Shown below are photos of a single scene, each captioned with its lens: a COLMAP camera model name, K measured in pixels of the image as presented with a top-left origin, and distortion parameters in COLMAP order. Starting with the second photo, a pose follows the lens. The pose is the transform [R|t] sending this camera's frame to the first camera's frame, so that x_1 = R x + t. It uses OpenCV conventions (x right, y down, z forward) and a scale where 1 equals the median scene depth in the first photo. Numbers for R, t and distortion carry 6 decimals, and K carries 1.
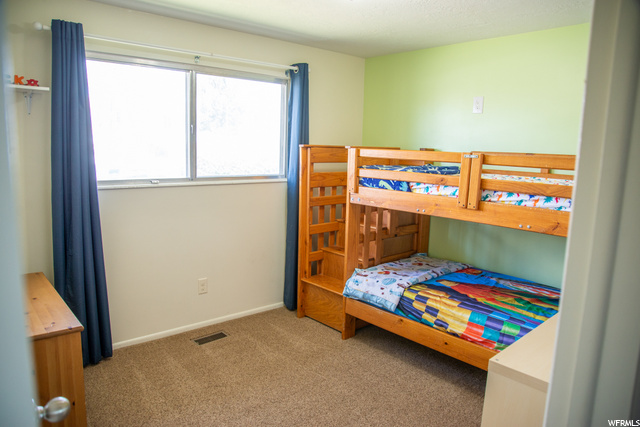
lens RADIAL K [[441.5, 0, 318.0], [0, 441.5, 217.1], [0, 0, 1]] dist [-0.125670, 0.082663]
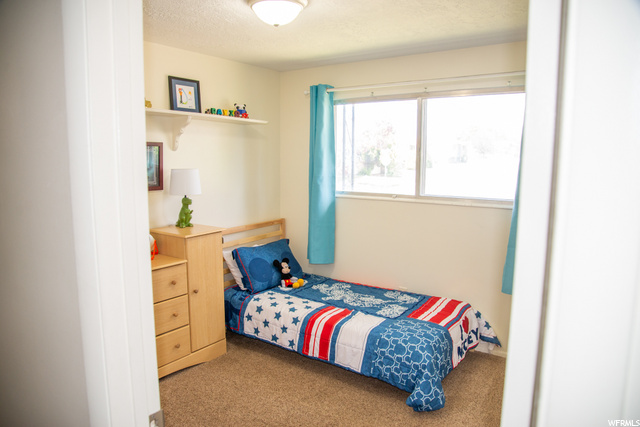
lens RADIAL K [[441.5, 0, 318.0], [0, 441.5, 217.1], [0, 0, 1]] dist [-0.125670, 0.082663]
pose [[0.209549, 0.091911, -0.973469, 0.750594], [-0.150910, 0.986684, 0.060674, -0.068665], [0.966082, 0.134192, 0.220629, 0.549179]]
